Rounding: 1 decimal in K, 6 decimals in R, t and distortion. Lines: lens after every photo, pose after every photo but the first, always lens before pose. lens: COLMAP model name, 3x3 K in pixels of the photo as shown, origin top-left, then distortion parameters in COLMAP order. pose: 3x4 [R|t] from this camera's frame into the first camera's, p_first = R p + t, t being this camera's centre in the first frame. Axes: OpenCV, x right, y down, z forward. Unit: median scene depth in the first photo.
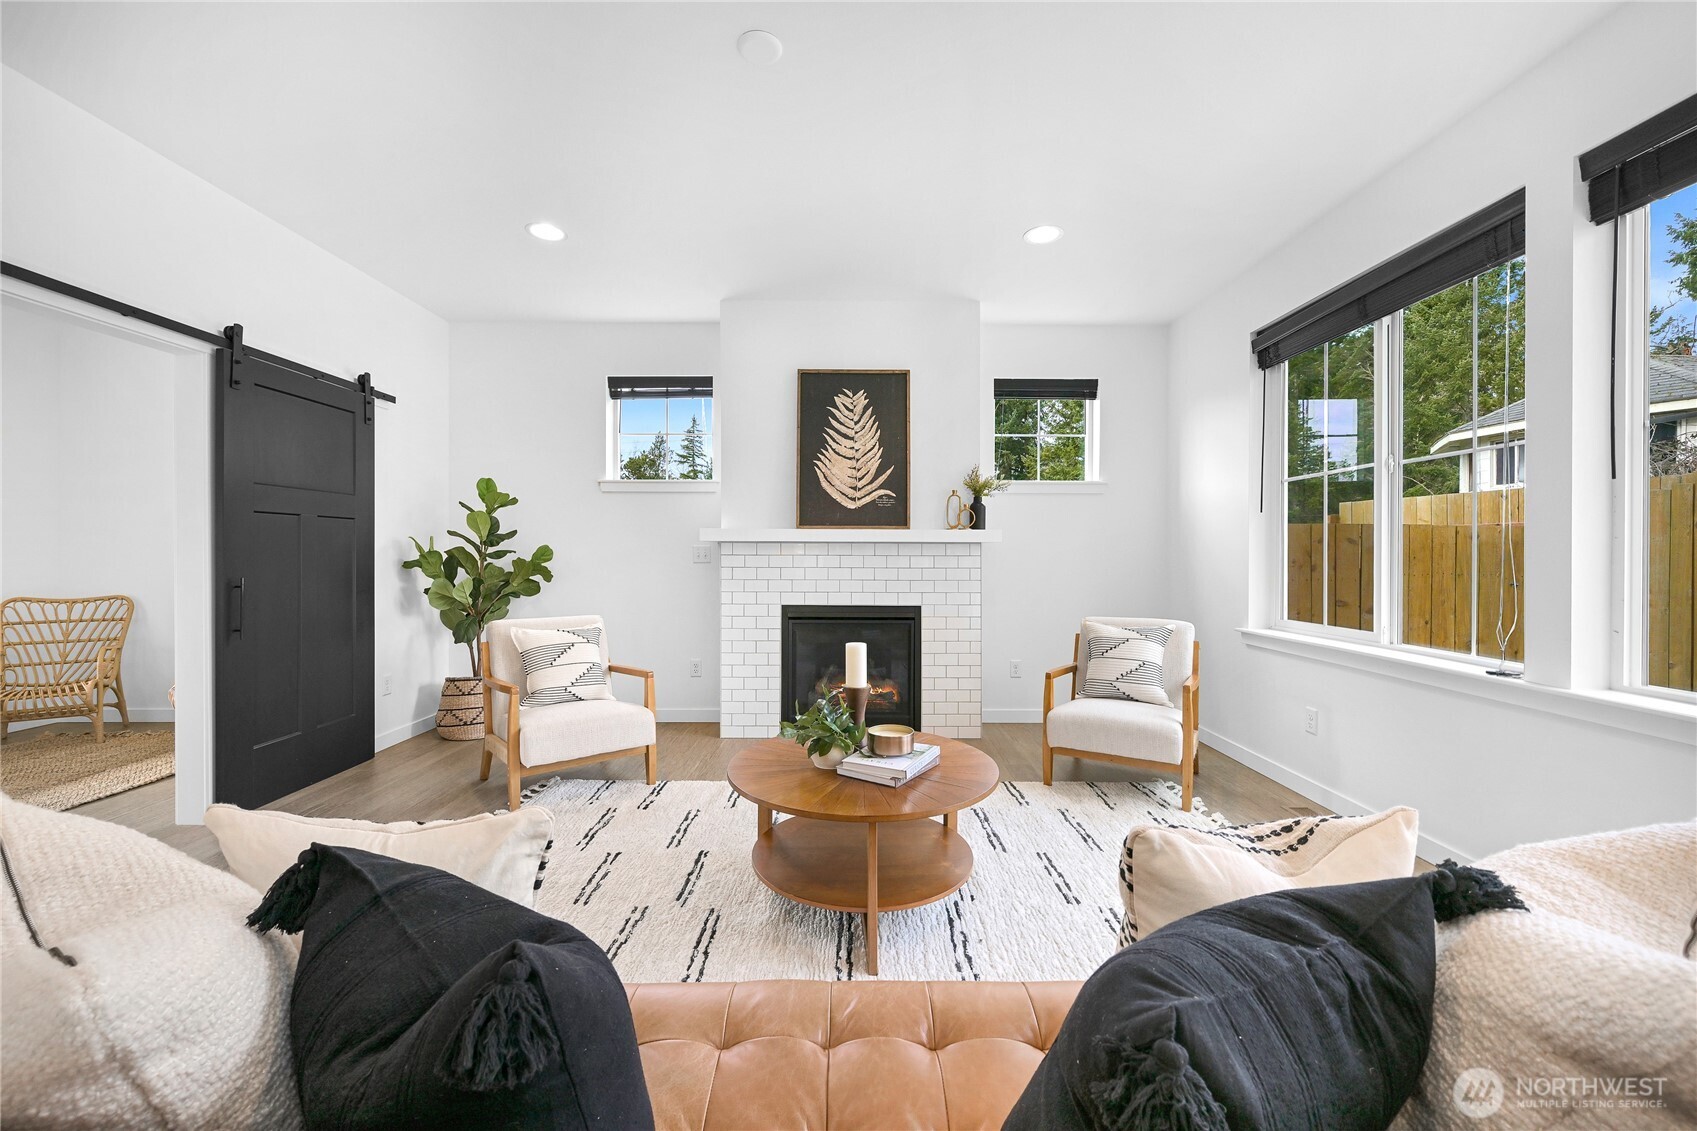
lens RADIAL K [[668.0, 0, 843.2], [0, 668.0, 556.3], [0, 0, 1]] dist [-0.000076, -0.000915]
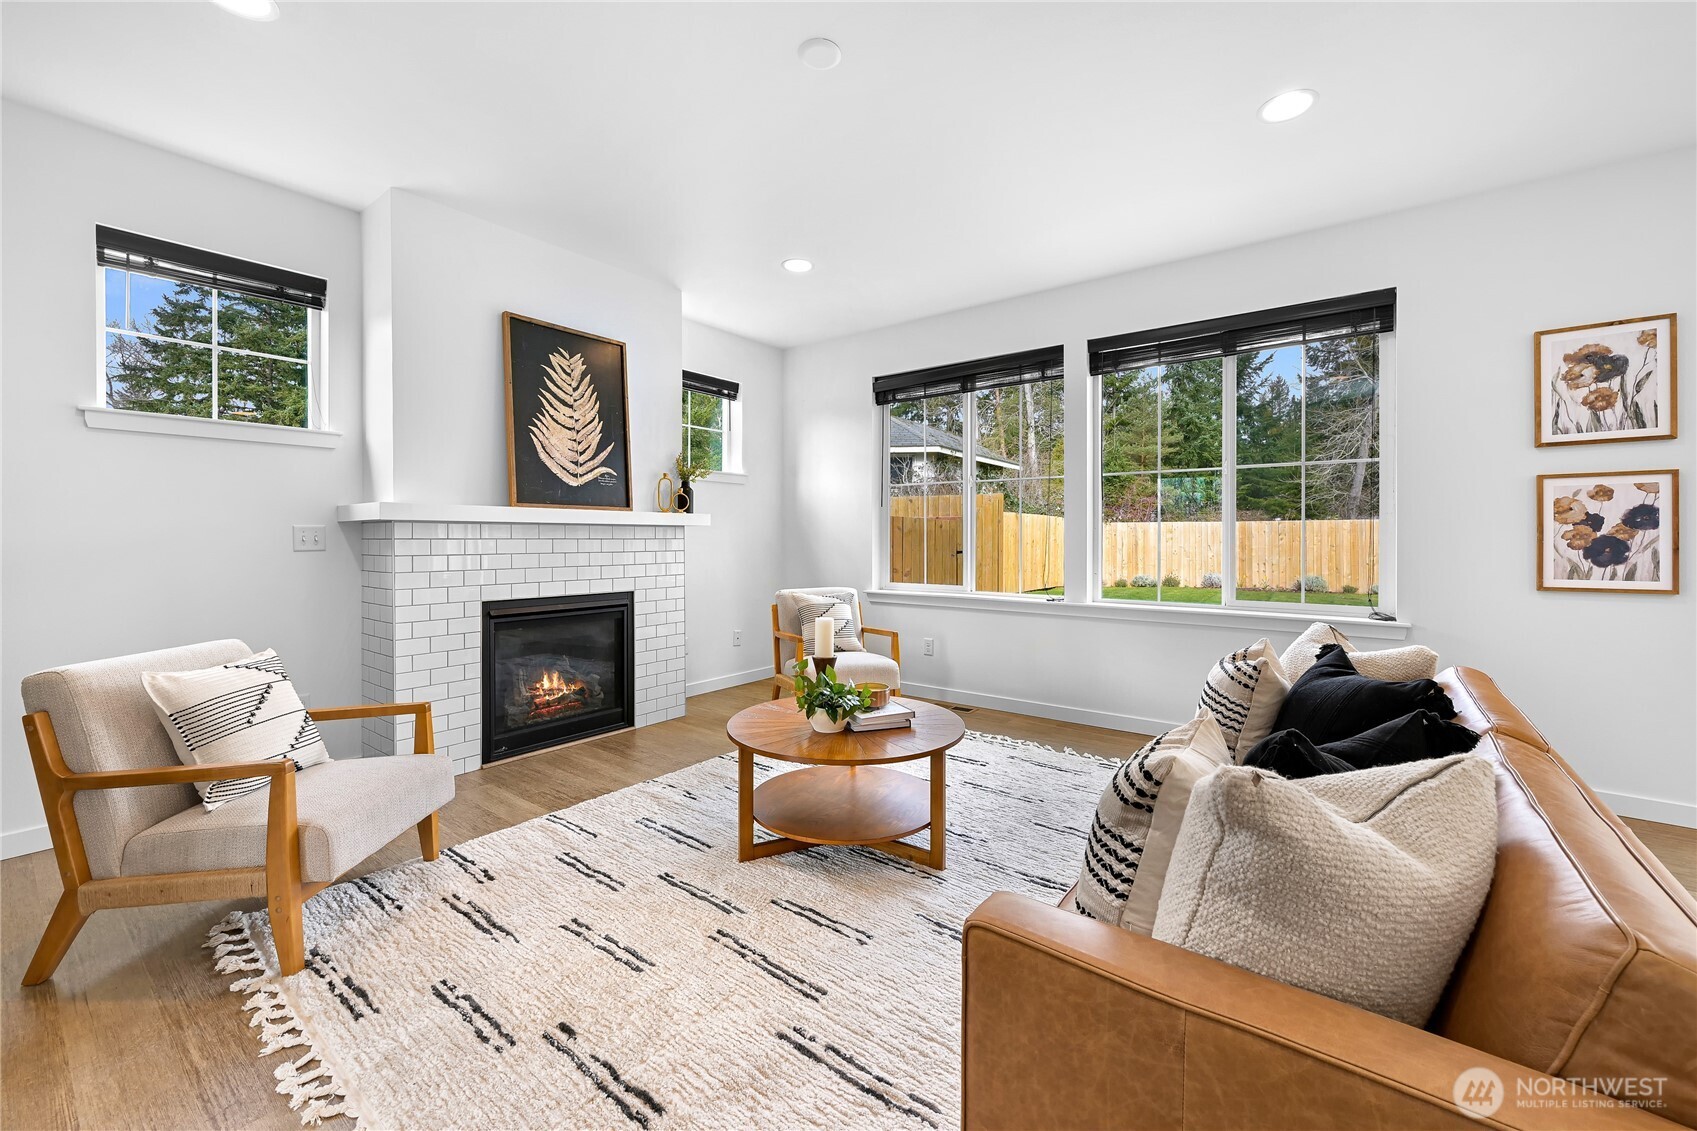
lens RADIAL K [[668.0, 0, 860.3], [0, 668.0, 547.1], [0, 0, 1]] dist [-0.000076, -0.000915]
pose [[0.602606, -0.014743, 0.797903, -0.462887], [0.005668, 0.999883, 0.014194, -0.001018], [-0.798019, -0.004031, 0.602619, 0.162079]]
